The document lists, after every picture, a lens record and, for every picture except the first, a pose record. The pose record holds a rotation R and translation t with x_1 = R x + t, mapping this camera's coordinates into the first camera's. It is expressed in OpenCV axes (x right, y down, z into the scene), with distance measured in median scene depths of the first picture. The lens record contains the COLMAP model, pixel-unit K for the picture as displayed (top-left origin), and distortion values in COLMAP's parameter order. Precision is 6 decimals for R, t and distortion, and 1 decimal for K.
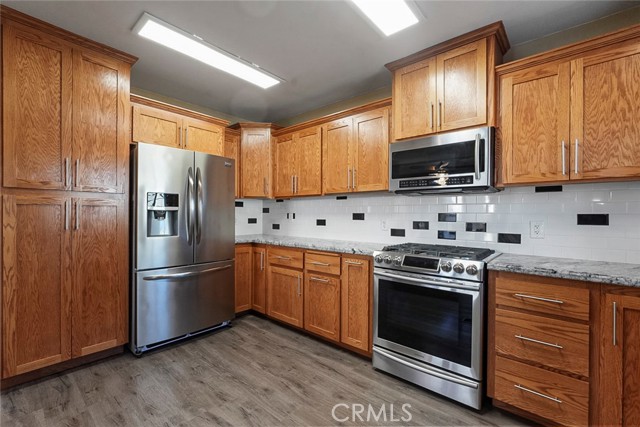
lens RADIAL K [[289.4, 0, 320.0], [0, 289.4, 213.5], [0, 0, 1]] dist [0.067352, -0.000137]
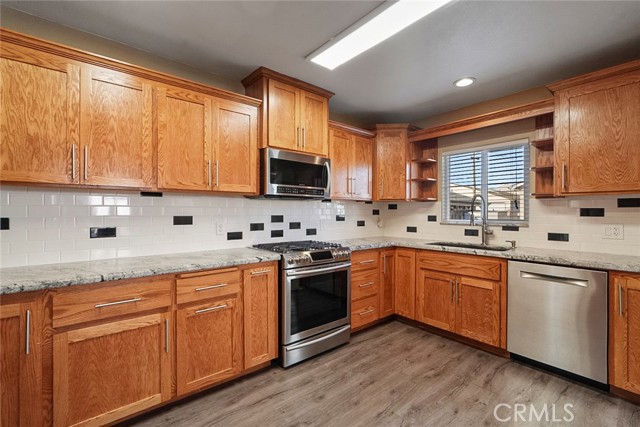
lens RADIAL K [[279.1, 0, 311.2], [0, 279.1, 216.0], [0, 0, 1]] dist [0.000360, 0.000066]
pose [[0.183887, -0.008192, 0.982913, -0.668977], [0.008489, 0.999941, 0.006746, -0.006294], [-0.982911, 0.007103, 0.183946, 0.658986]]
